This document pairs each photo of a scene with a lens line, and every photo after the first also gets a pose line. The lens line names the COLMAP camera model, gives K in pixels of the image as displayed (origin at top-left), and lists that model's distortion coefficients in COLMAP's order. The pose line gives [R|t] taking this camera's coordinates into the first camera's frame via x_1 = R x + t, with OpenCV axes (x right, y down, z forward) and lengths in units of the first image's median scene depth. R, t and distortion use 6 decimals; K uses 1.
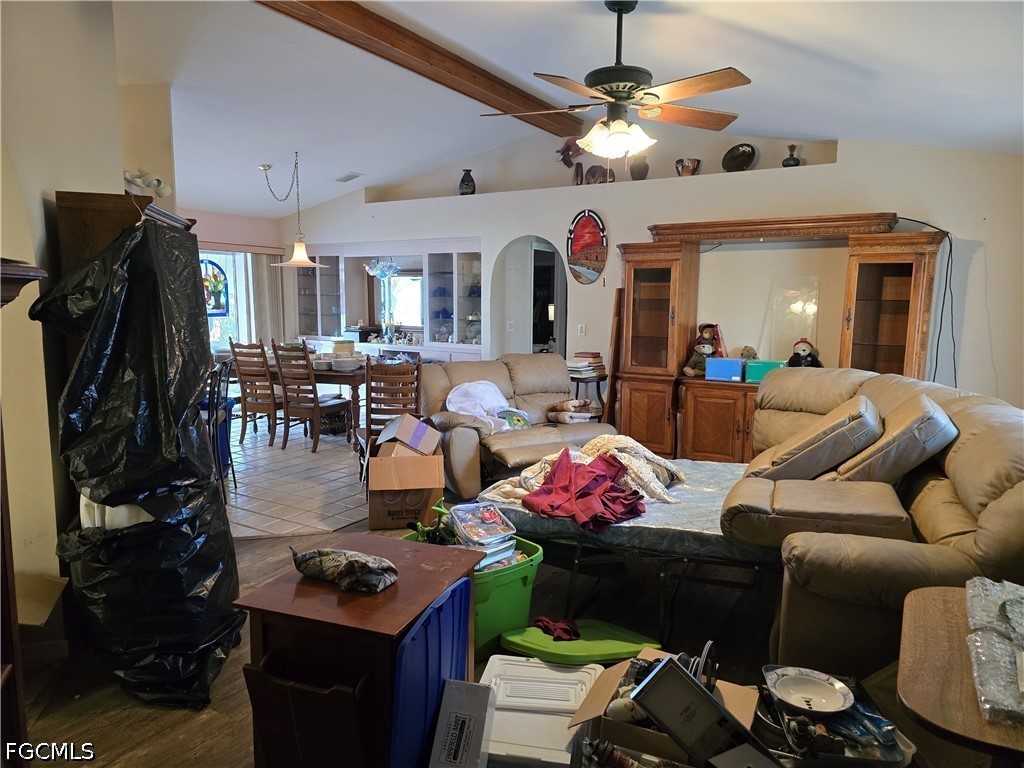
lens RADIAL K [[688.7, 0, 516.6], [0, 688.7, 389.9], [0, 0, 1]] dist [0.044646, -0.002453]
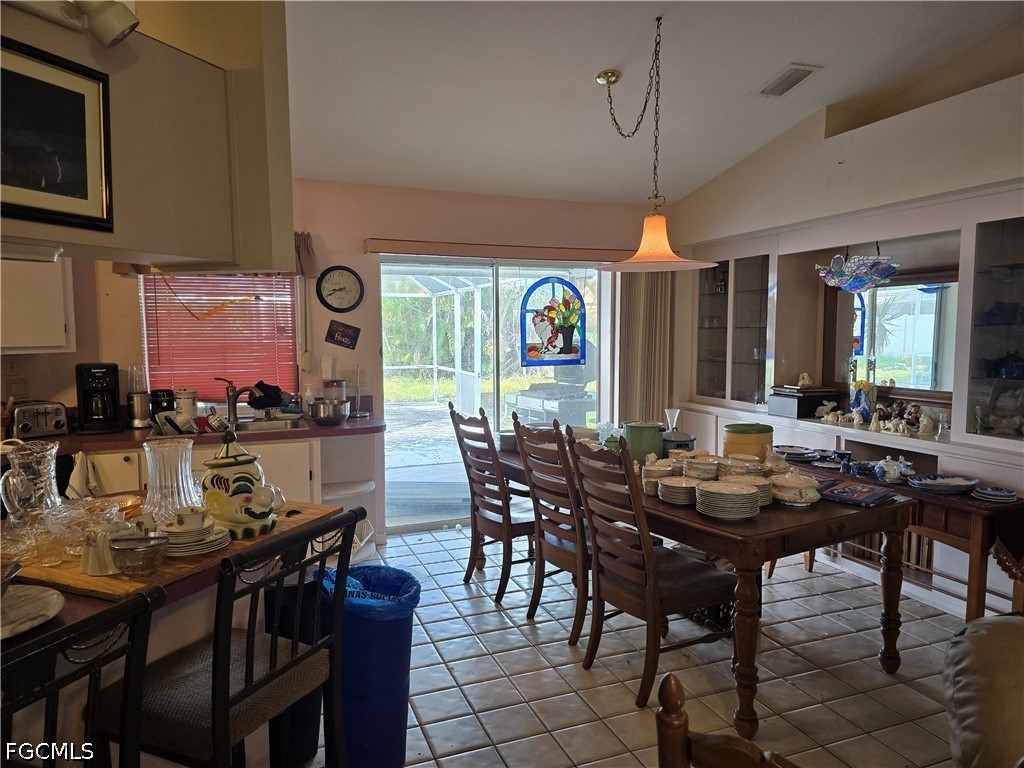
lens RADIAL K [[688.7, 0, 513.0], [0, 688.7, 392.0], [0, 0, 1]] dist [0.044646, -0.002453]
pose [[0.788793, 0.040607, -0.613316, -0.080346], [-0.067941, 0.997461, -0.021338, -0.063766], [0.610892, 0.058500, 0.789549, 0.469628]]
